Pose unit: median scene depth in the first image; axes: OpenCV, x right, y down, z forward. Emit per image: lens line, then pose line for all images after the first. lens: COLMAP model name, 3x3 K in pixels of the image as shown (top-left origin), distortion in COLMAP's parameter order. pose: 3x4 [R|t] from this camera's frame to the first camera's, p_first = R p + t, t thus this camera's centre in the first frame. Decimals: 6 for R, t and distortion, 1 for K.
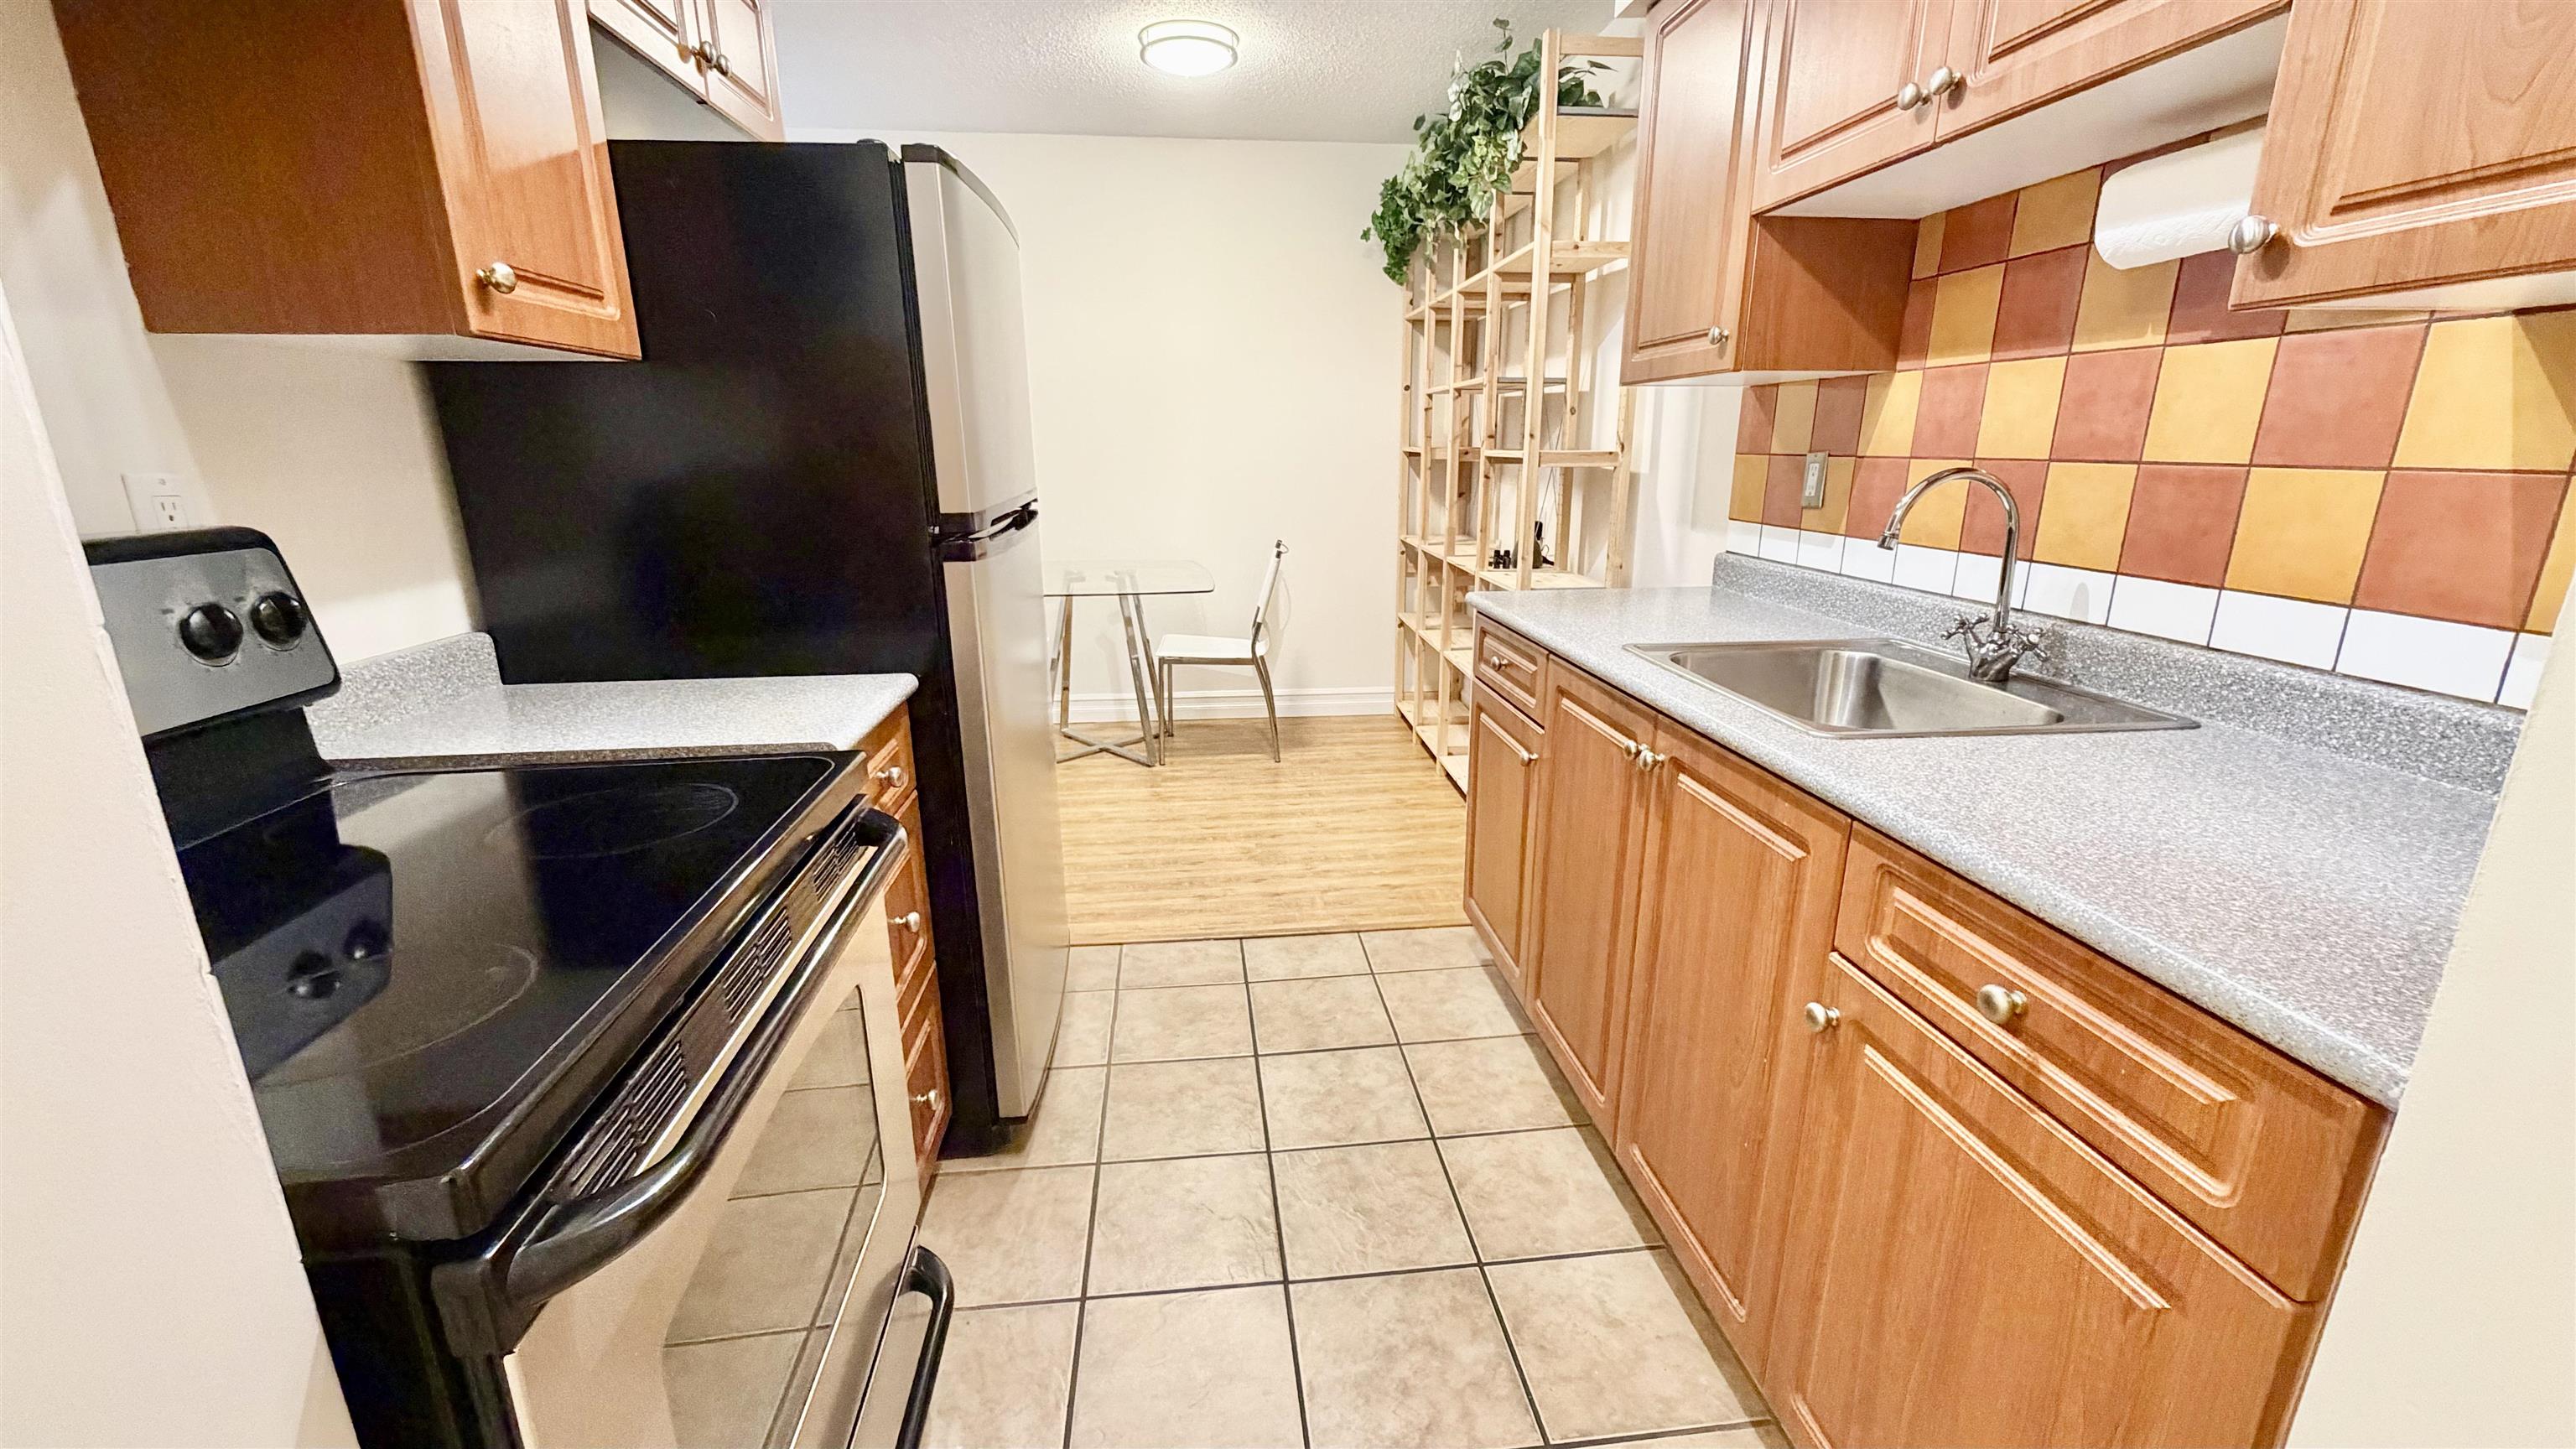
lens RADIAL K [[1034.0, 0, 1294.5], [0, 1034.0, 726.1], [0, 0, 1]] dist [-0.000311, 0.000067]
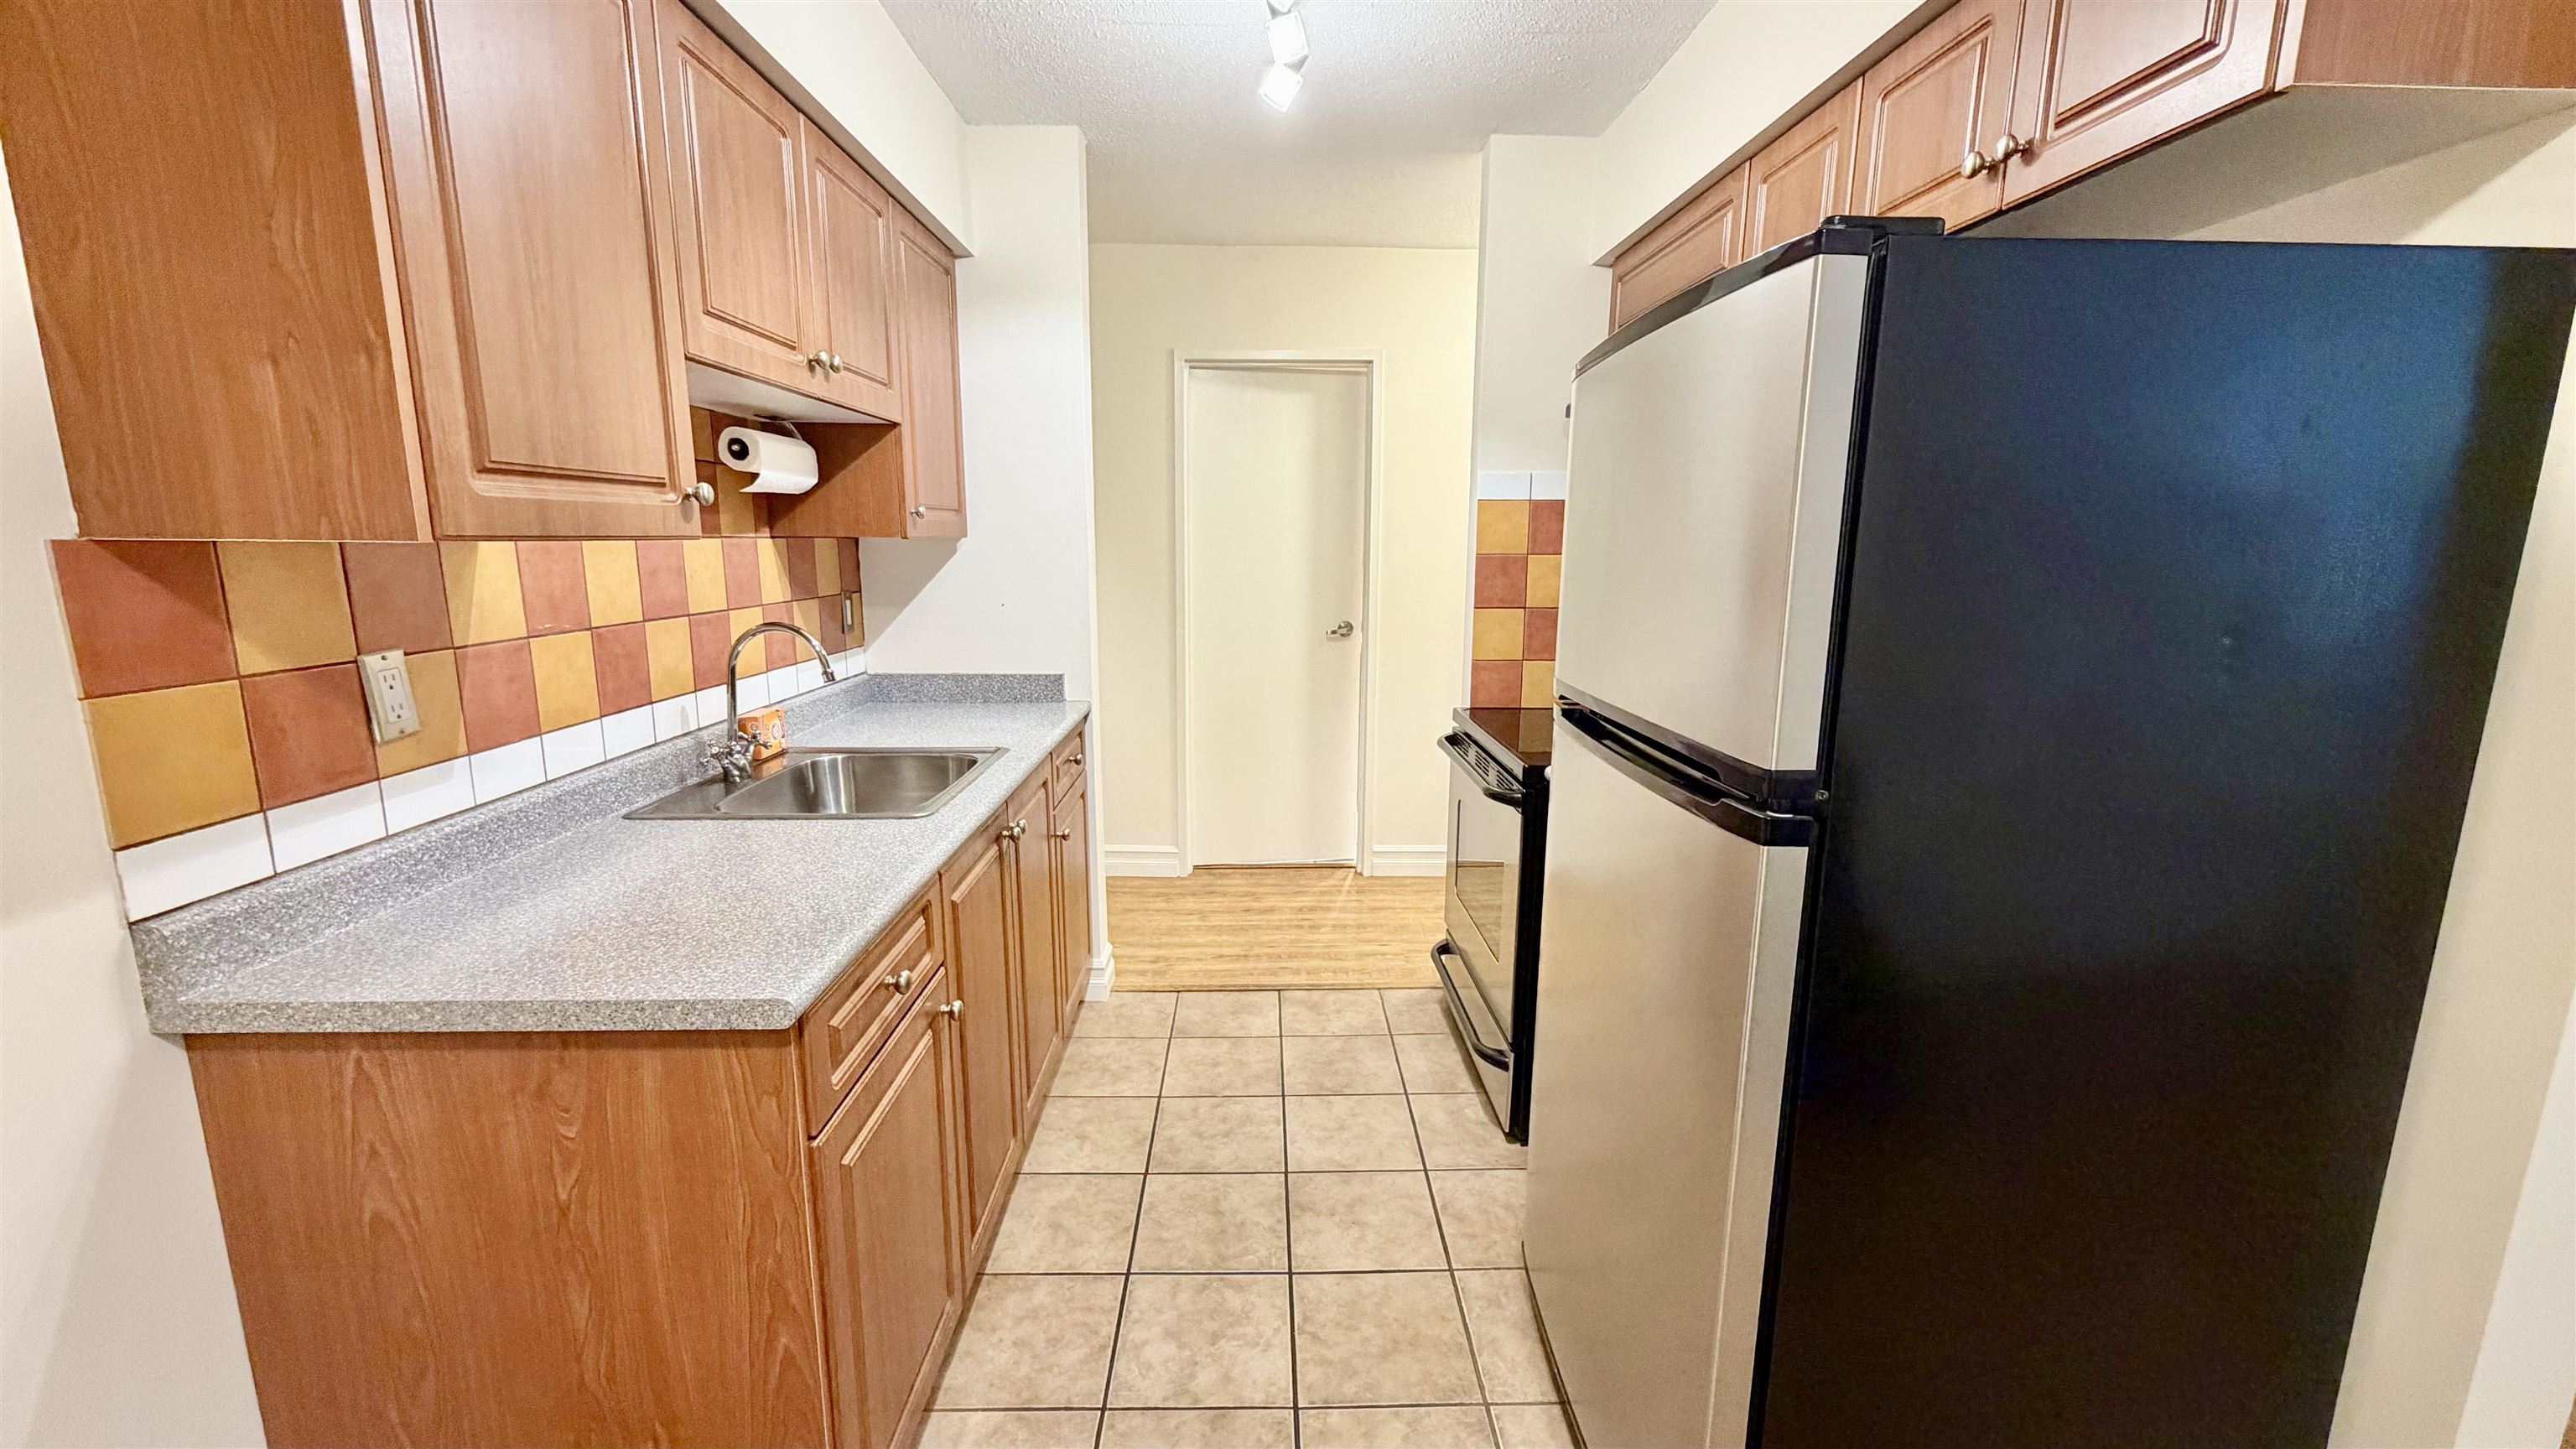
lens RADIAL K [[1034.0, 0, 1294.5], [0, 1034.0, 726.1], [0, 0, 1]] dist [-0.000311, 0.000067]
pose [[-0.997014, -0.021000, 0.074310, -0.098779], [0.013342, 0.900990, 0.433634, -0.554639], [-0.076059, 0.433330, -0.898020, 1.748690]]
